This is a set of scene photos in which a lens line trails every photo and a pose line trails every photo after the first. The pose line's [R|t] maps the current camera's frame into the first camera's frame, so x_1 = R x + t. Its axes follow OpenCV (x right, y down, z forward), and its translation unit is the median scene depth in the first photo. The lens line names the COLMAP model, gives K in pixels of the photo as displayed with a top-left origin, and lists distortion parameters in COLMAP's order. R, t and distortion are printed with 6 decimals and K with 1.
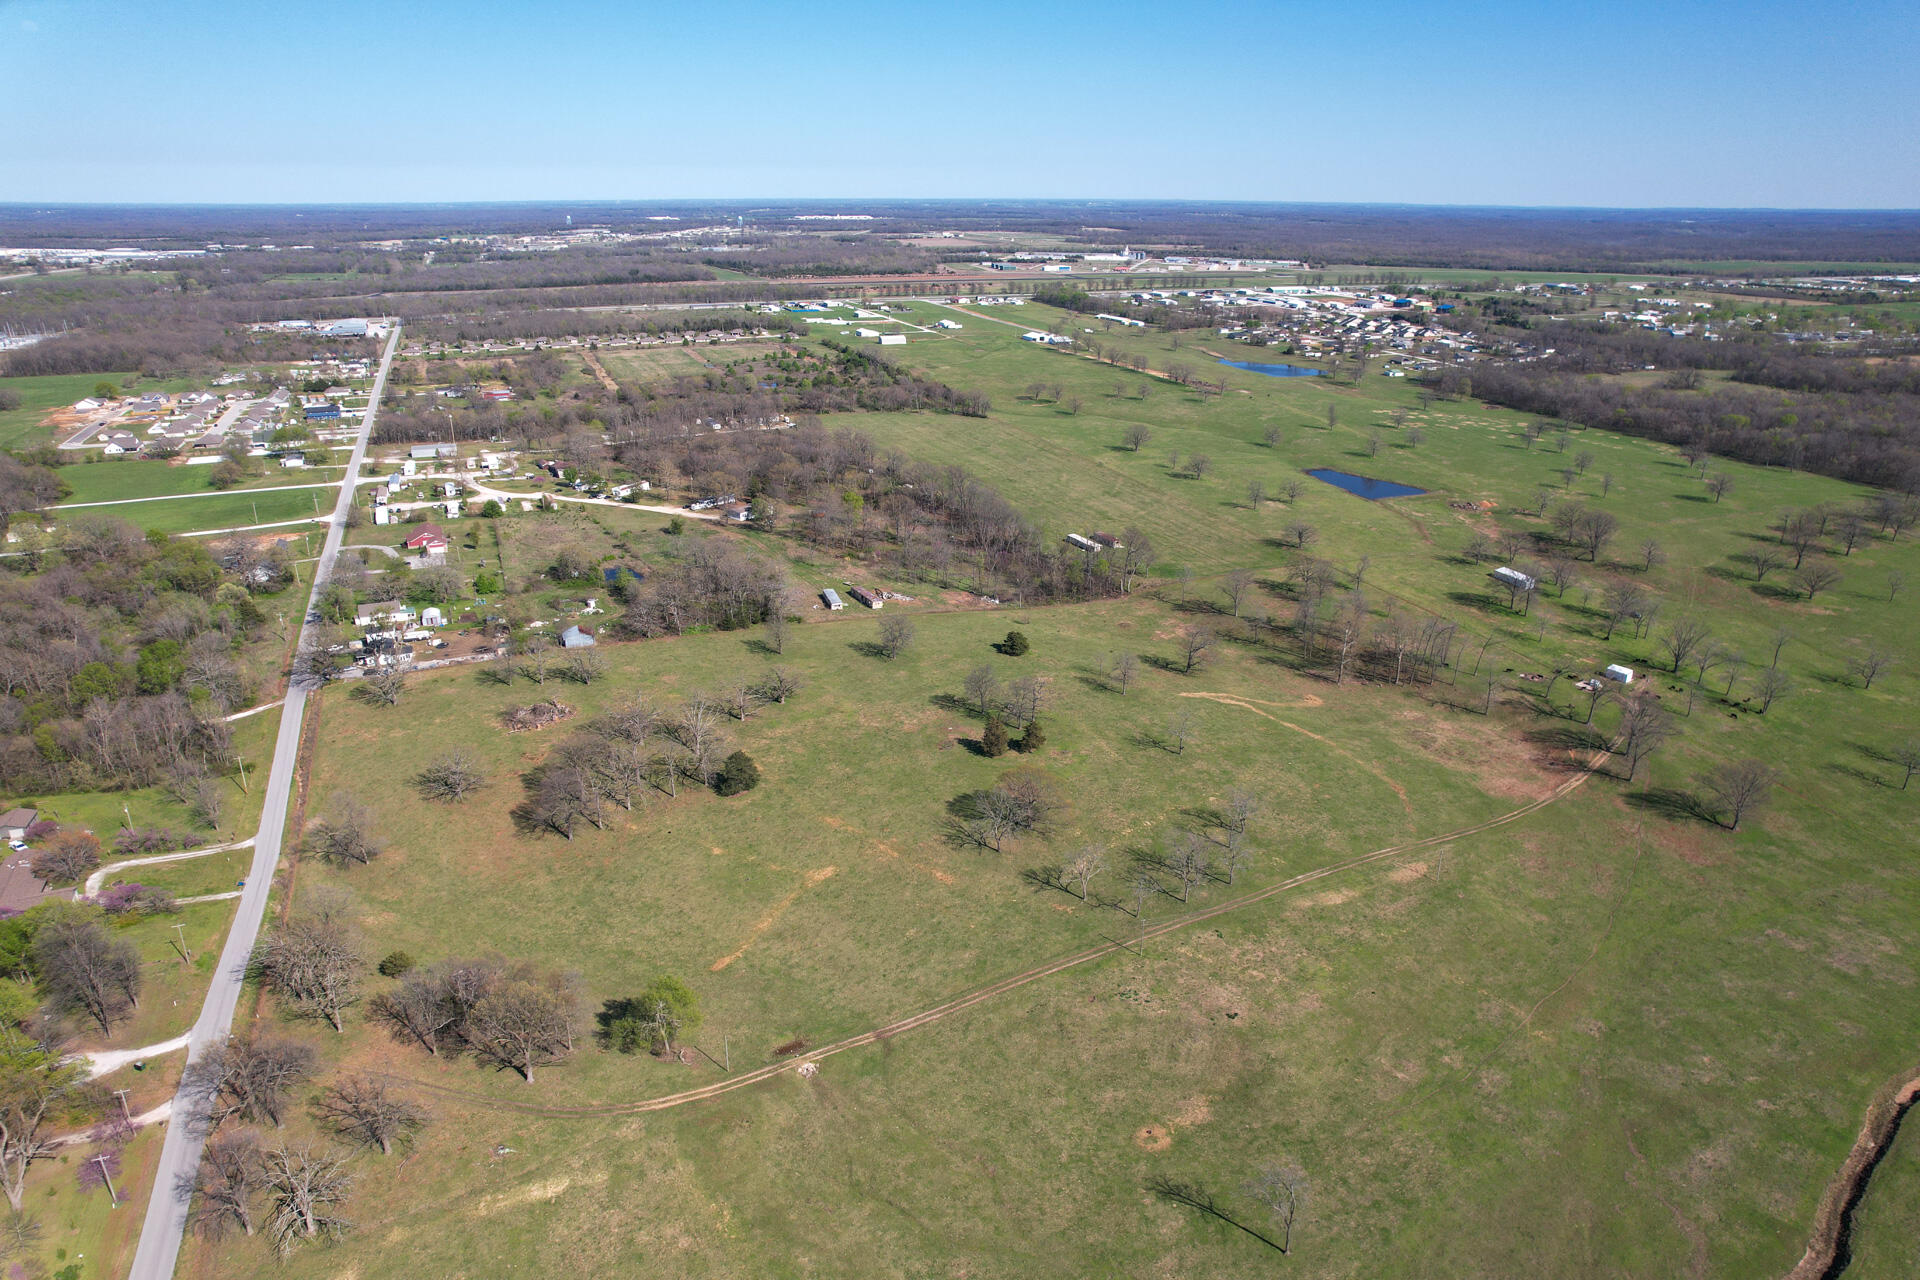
lens RADIAL K [[1242.3, 0, 965.0], [0, 1242.3, 656.4], [0, 0, 1]] dist [-0.082464, 0.076228]
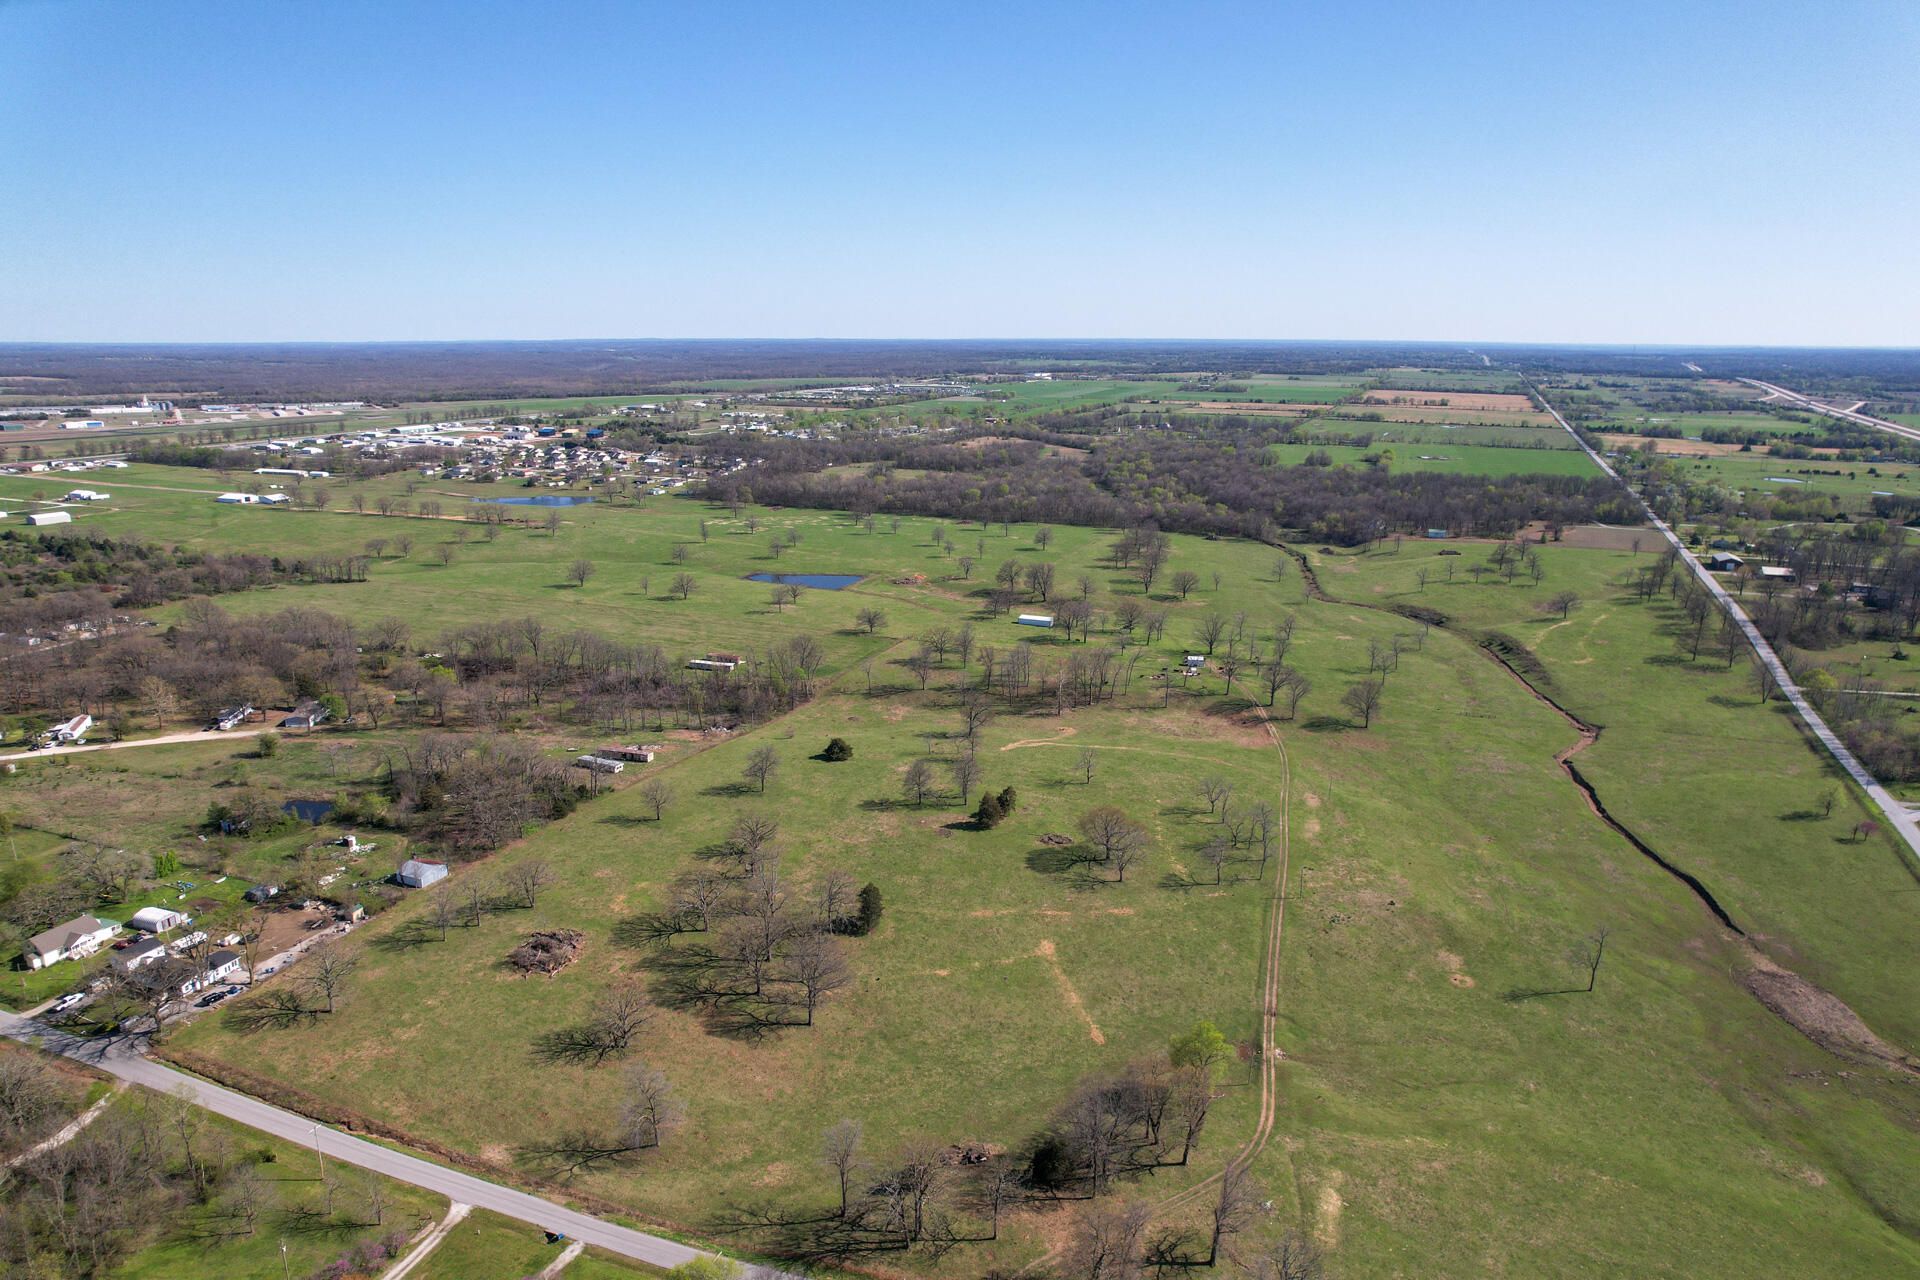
lens RADIAL K [[1242.3, 0, 971.4], [0, 1242.3, 640.7], [0, 0, 1]] dist [-0.082464, 0.076228]
pose [[0.685917, -0.179851, 0.705104, -0.532377], [0.258577, 0.965977, -0.005149, -0.057202], [-0.680188, 0.185855, 0.709085, 0.144245]]
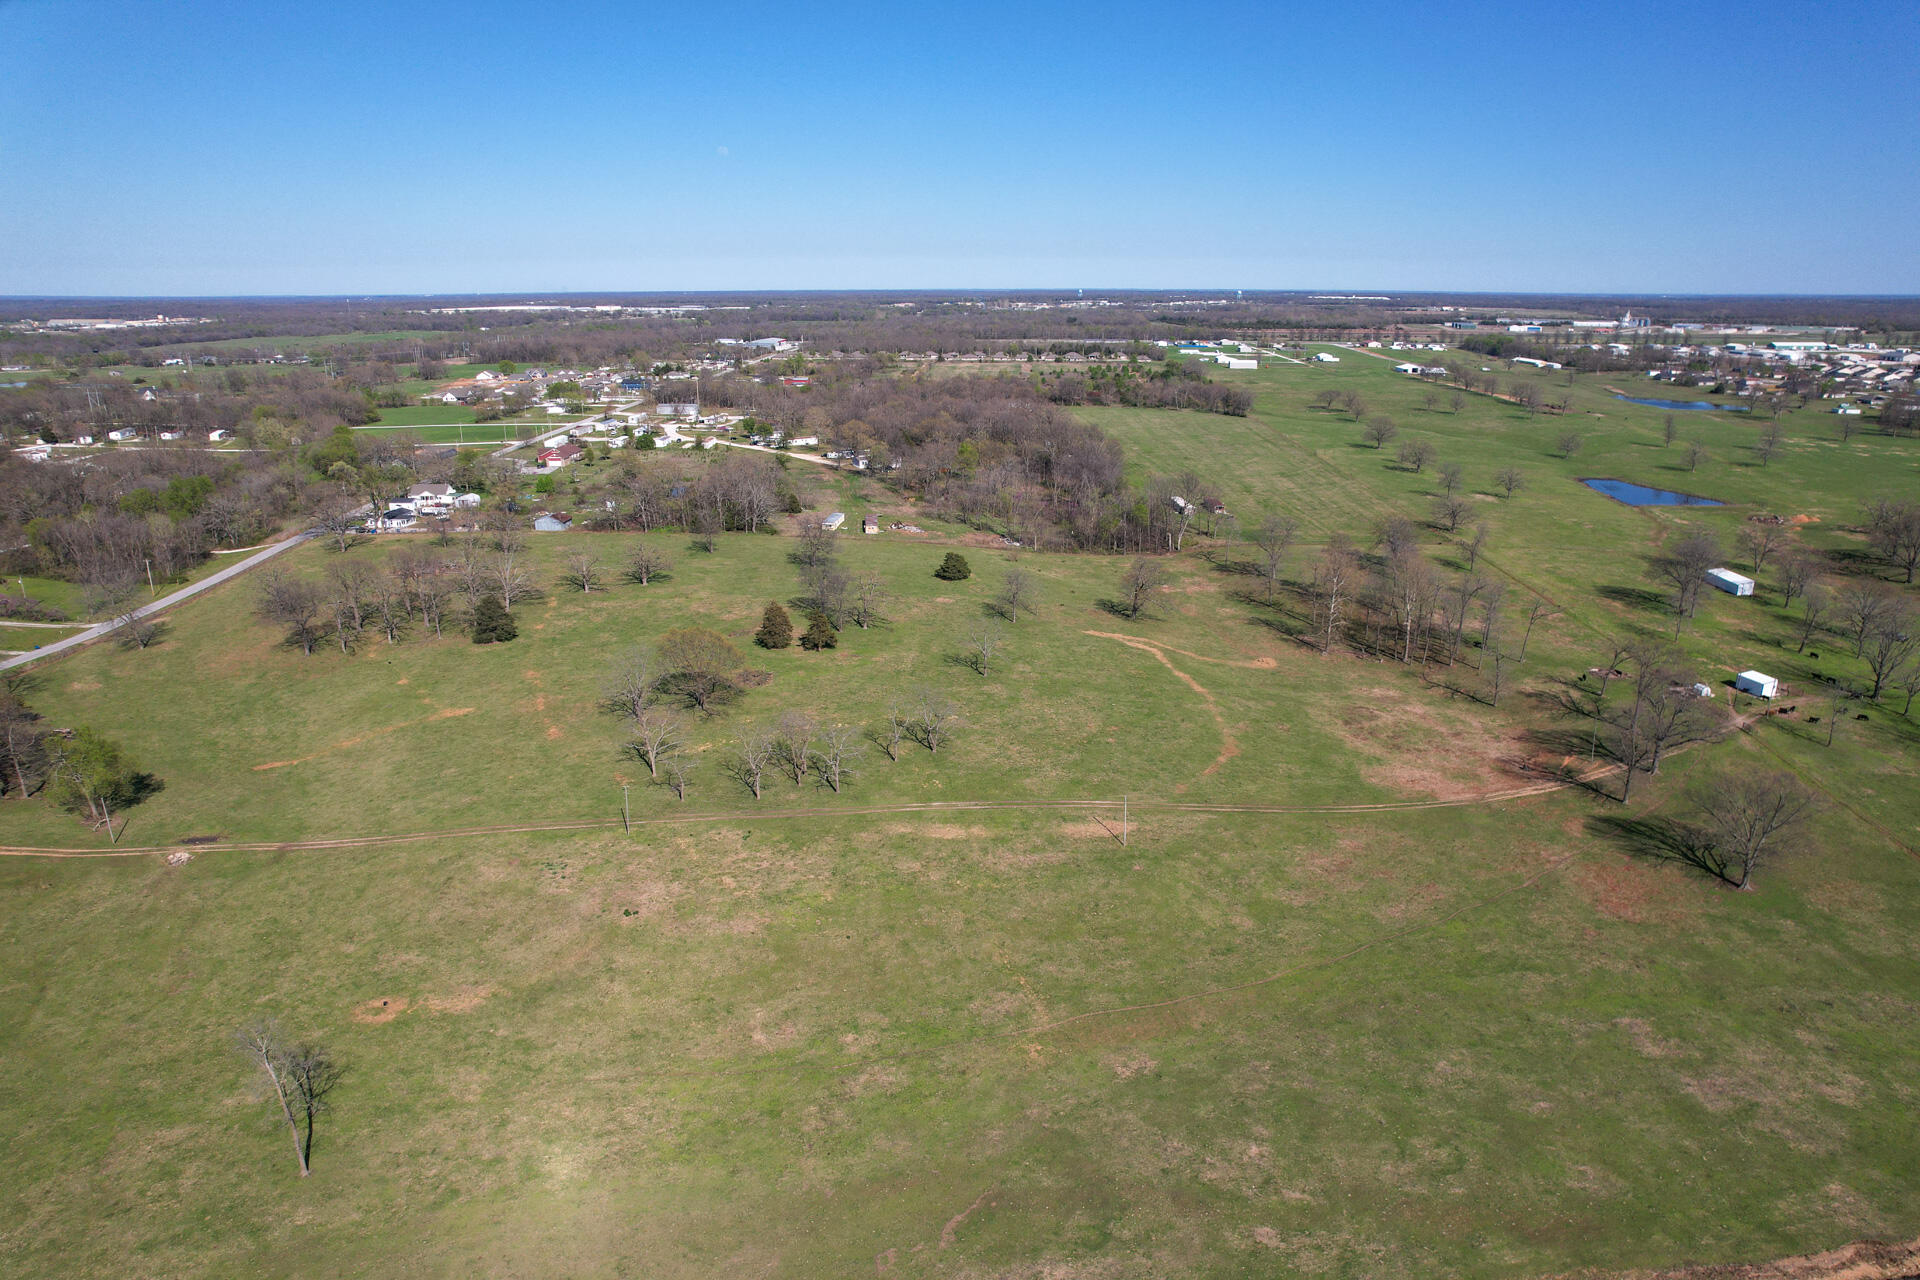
lens RADIAL K [[1242.3, 0, 965.3], [0, 1242.3, 654.5], [0, 0, 1]] dist [-0.082464, 0.076228]
pose [[0.912475, 0.115415, -0.392517, 0.341758], [-0.143356, 0.988757, -0.042524, 0.073728], [0.383196, 0.095071, 0.918761, 0.202165]]
